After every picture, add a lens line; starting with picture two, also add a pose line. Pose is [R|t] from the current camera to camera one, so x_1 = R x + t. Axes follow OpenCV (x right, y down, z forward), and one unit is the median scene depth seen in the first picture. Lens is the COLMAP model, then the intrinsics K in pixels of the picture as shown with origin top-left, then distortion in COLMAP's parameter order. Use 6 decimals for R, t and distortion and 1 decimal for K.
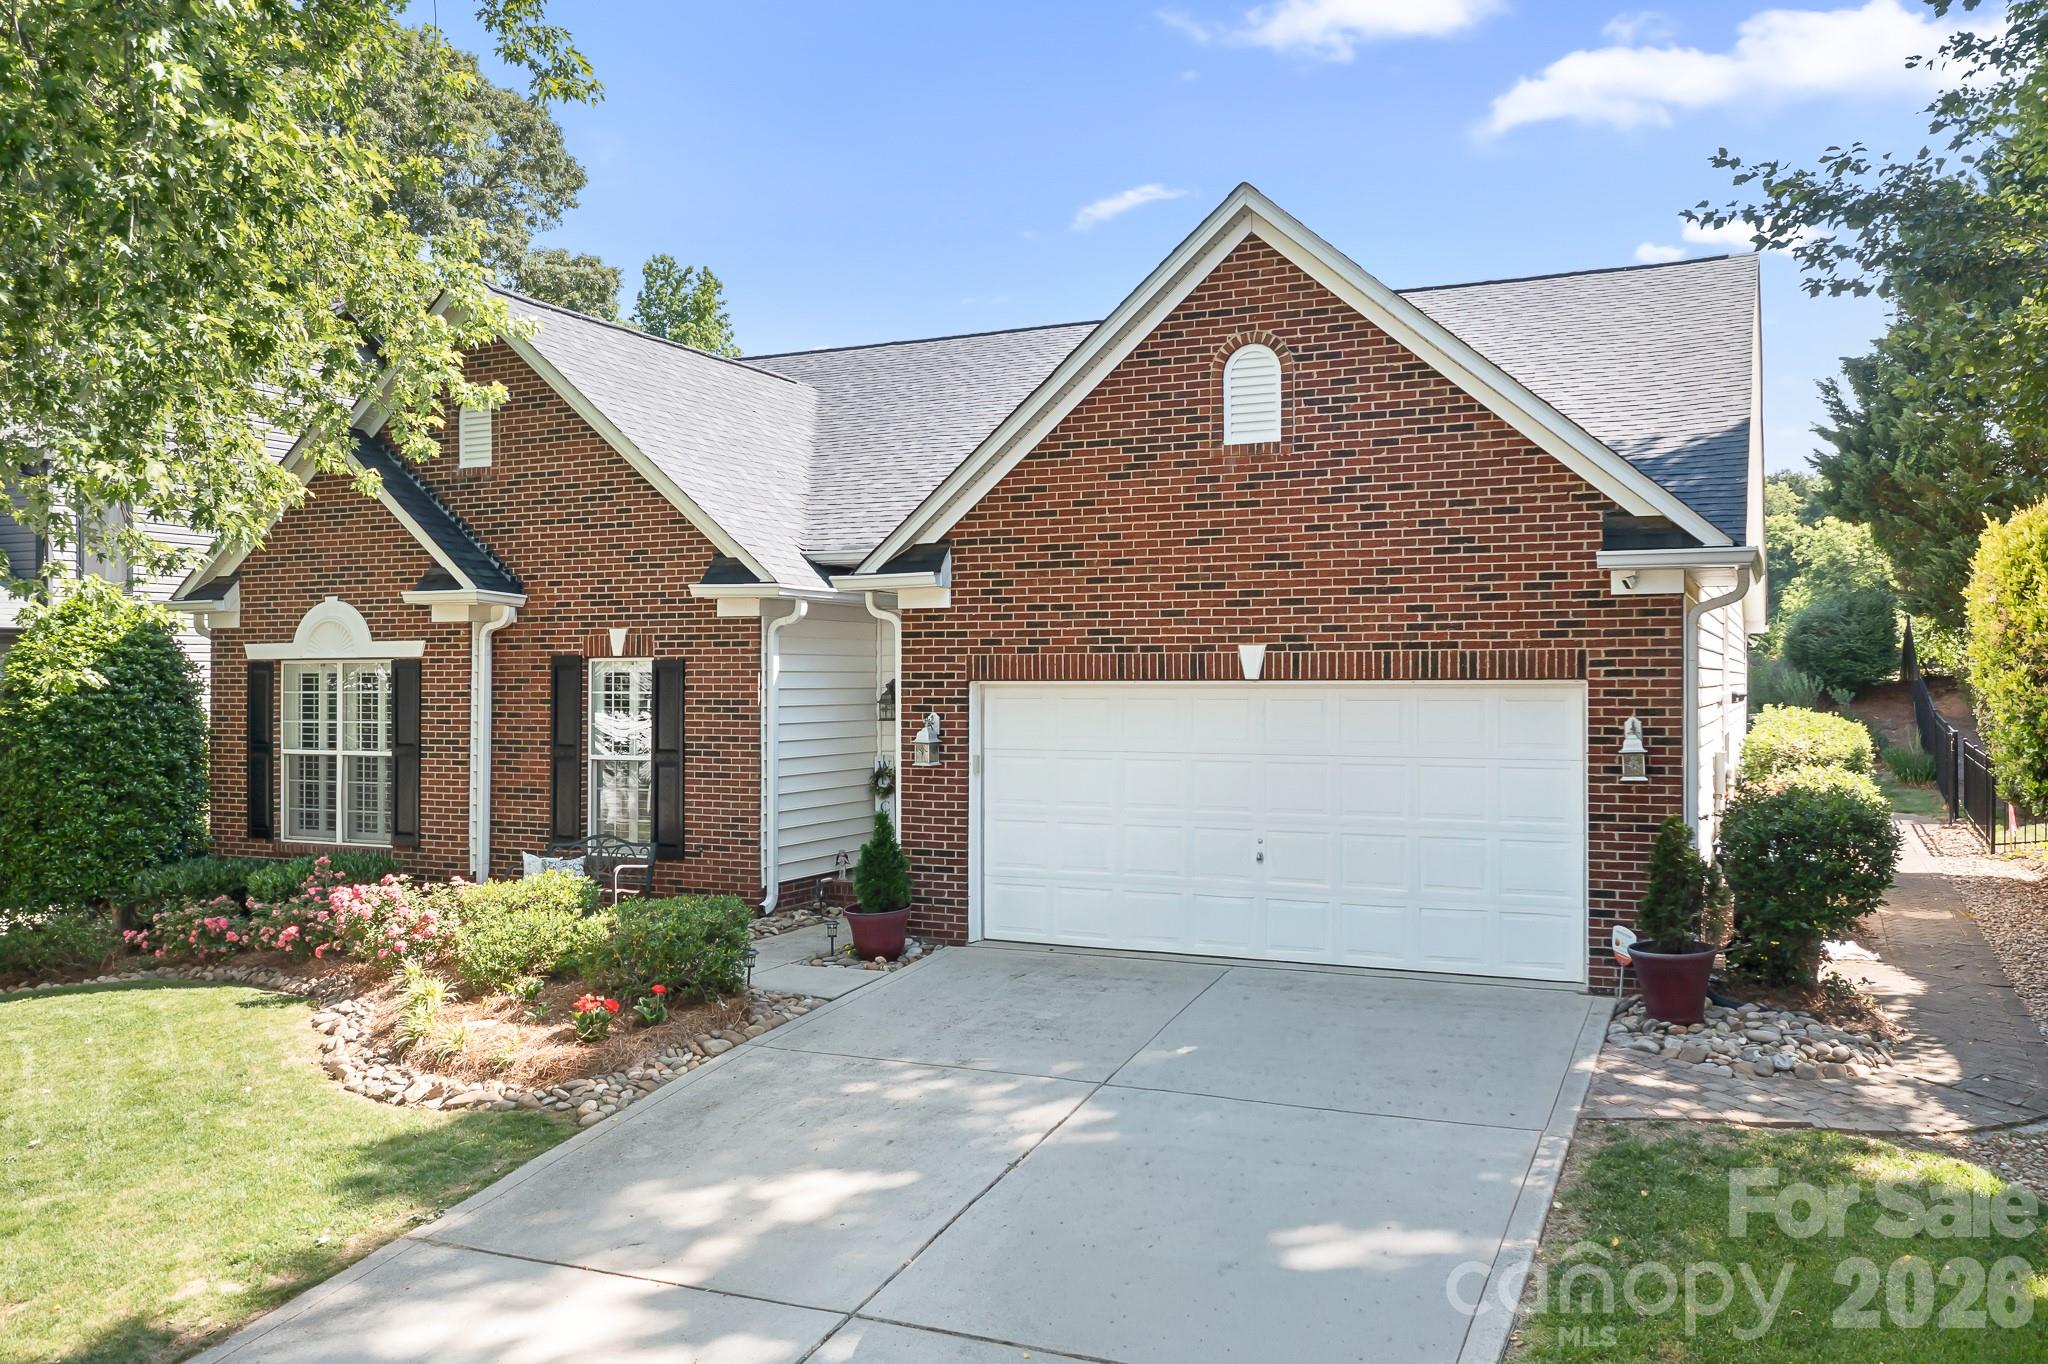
lens RADIAL K [[1660.0, 0, 1054.0], [0, 1660.0, 639.7], [0, 0, 1]] dist [-0.007431, 0.000264]
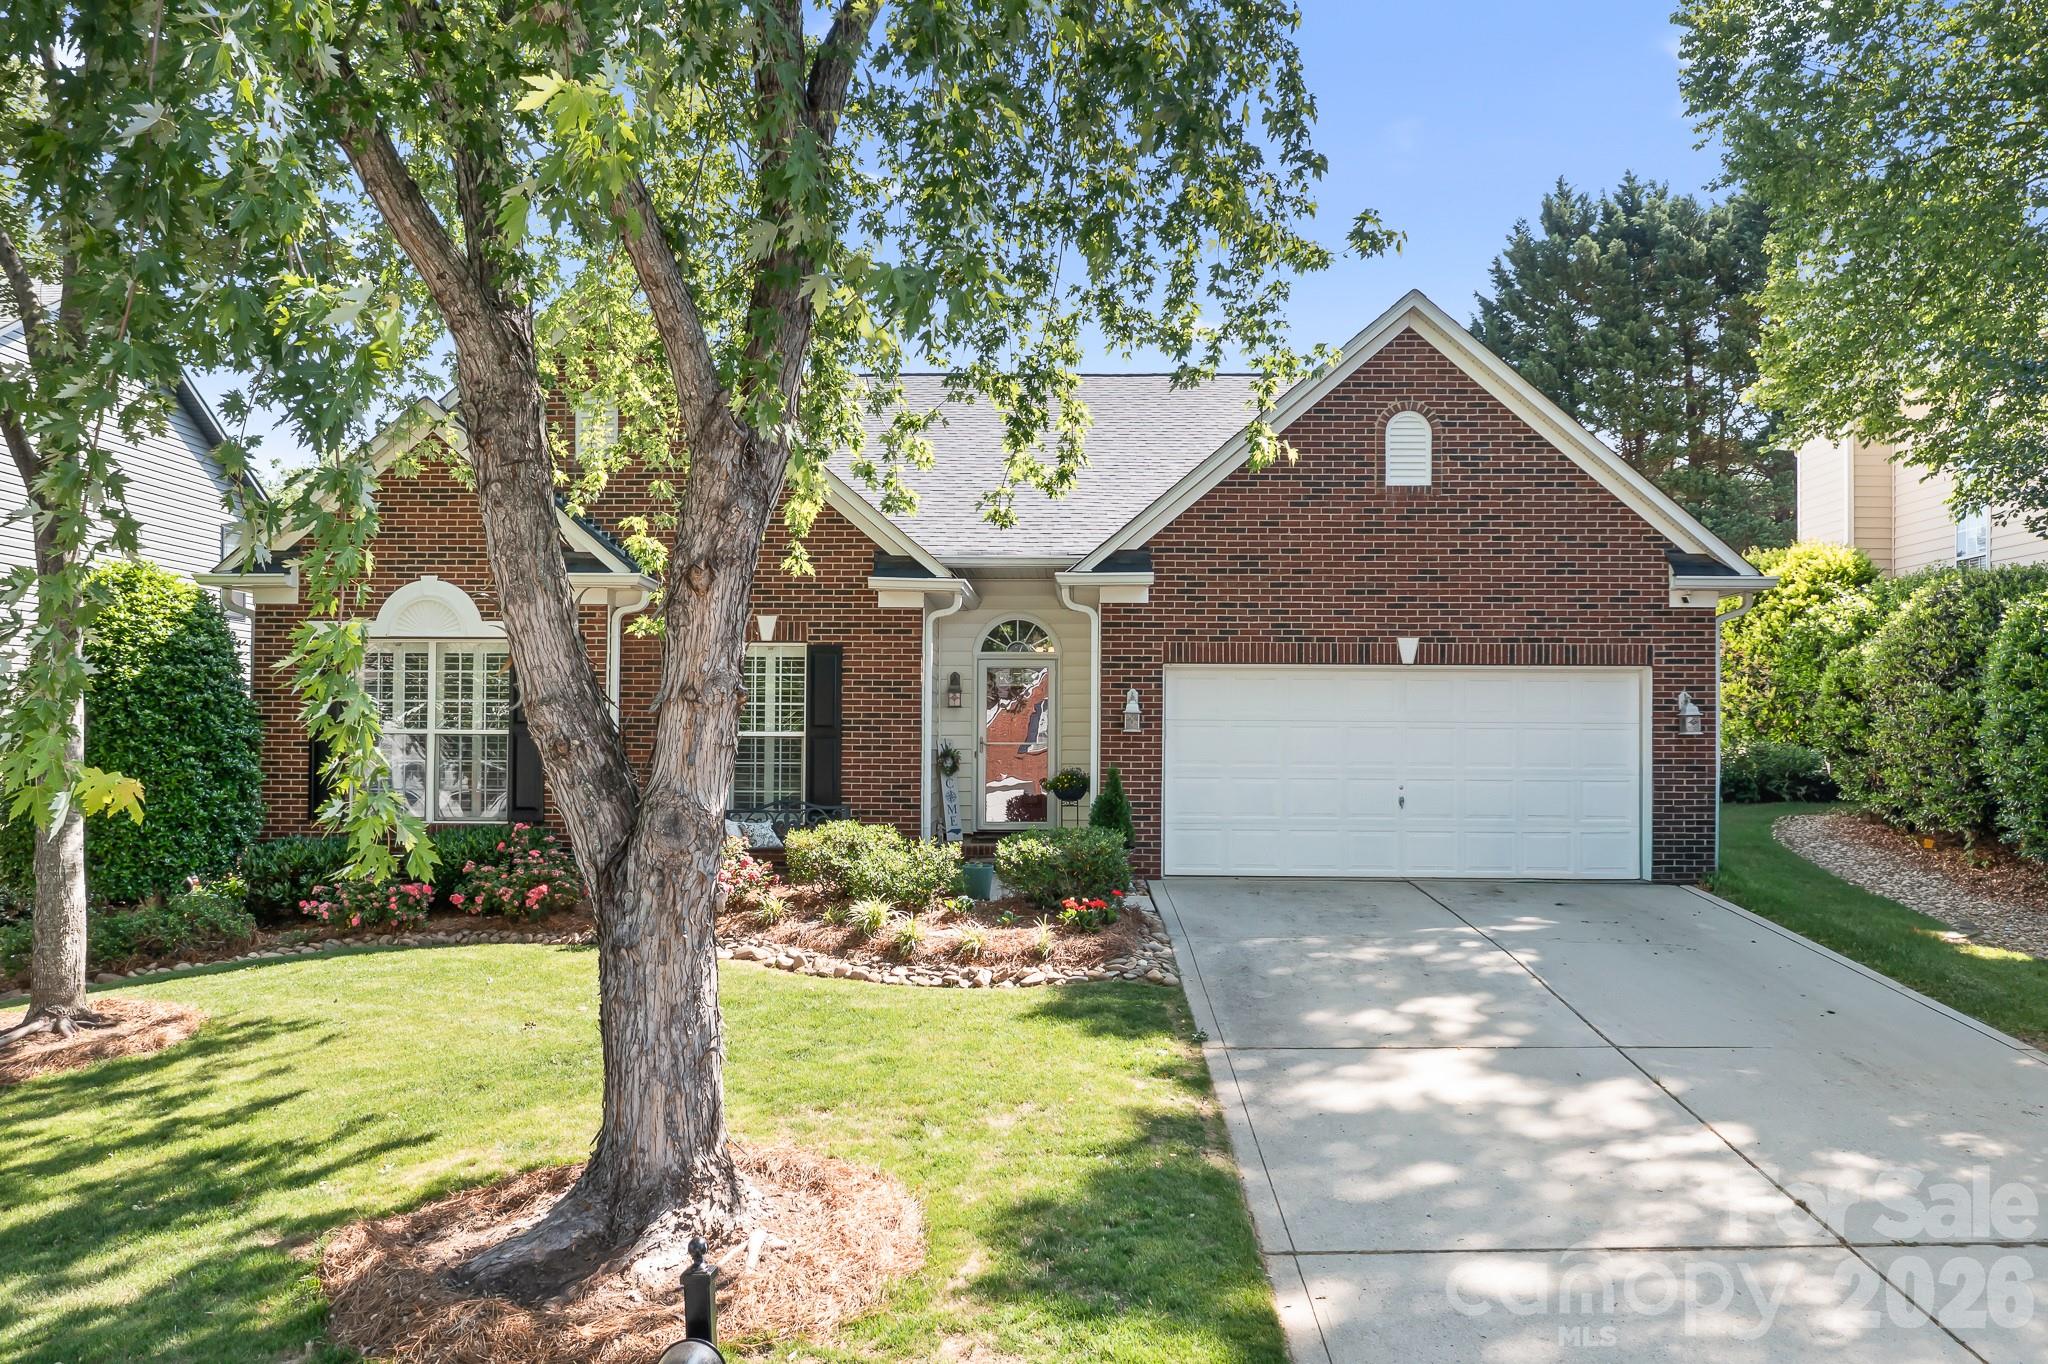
lens RADIAL K [[1627.7, 0, 1024.0], [0, 1627.7, 682.0], [0, 0, 1]] dist [0.004076, 0.000553]
pose [[0.915774, 0.023924, 0.400981, -0.625426], [-0.018445, 0.999676, -0.017521, 0.061391], [-0.401270, 0.008649, 0.915919, -0.059277]]
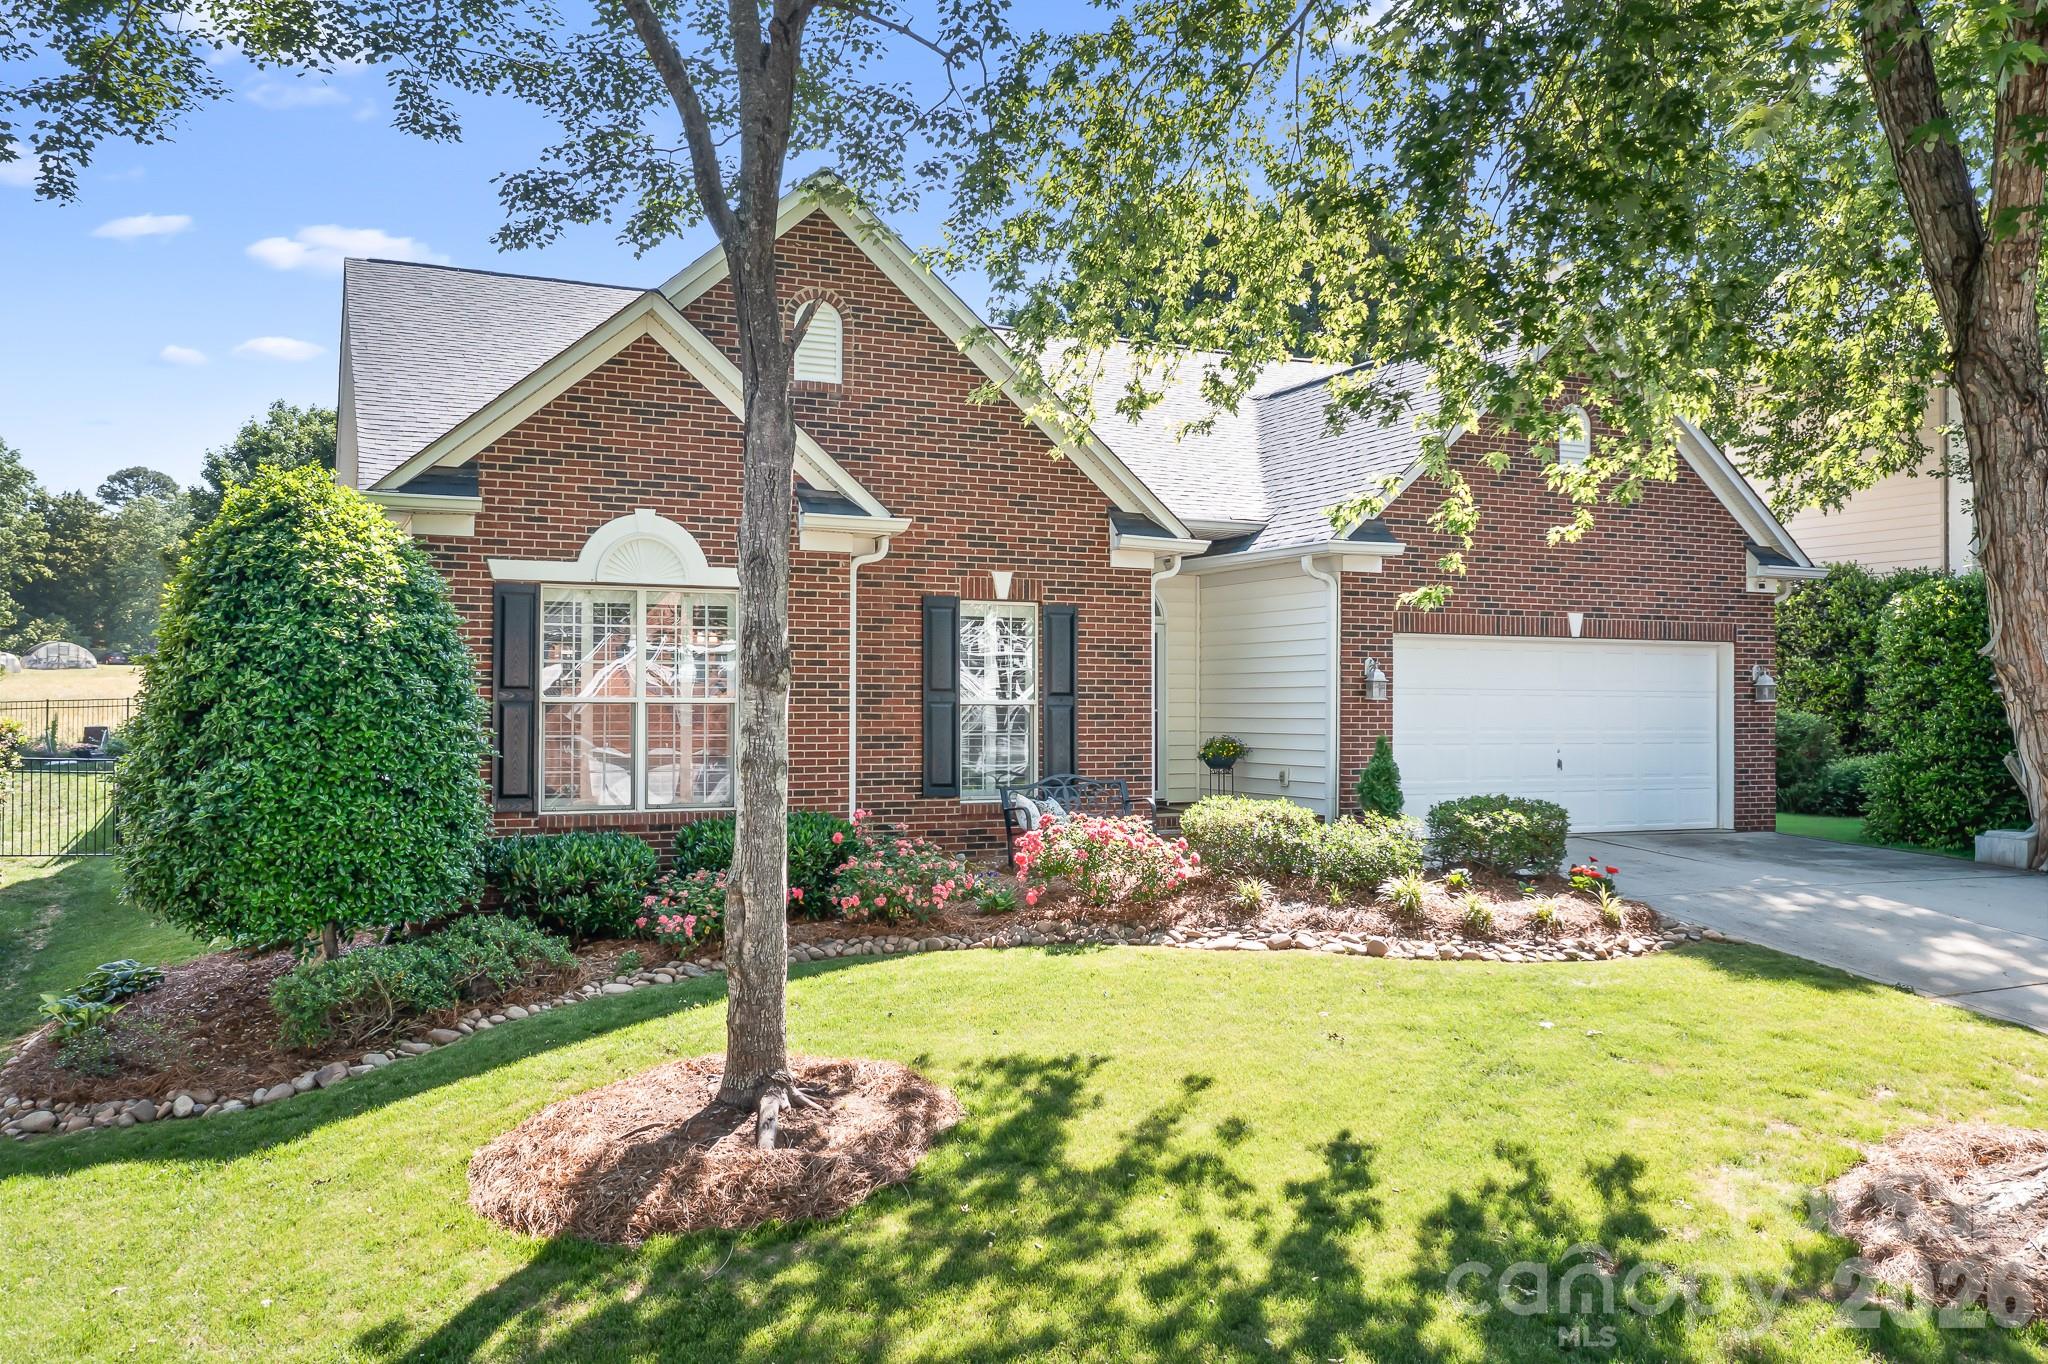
lens RADIAL K [[1627.7, 0, 1024.0], [0, 1627.7, 682.0], [0, 0, 1]] dist [0.004076, 0.000553]
pose [[0.639807, 0.016449, 0.768360, -1.164669], [-0.024032, 0.999710, -0.001390, 0.070076], [-0.768160, -0.017576, 0.640017, 0.427197]]
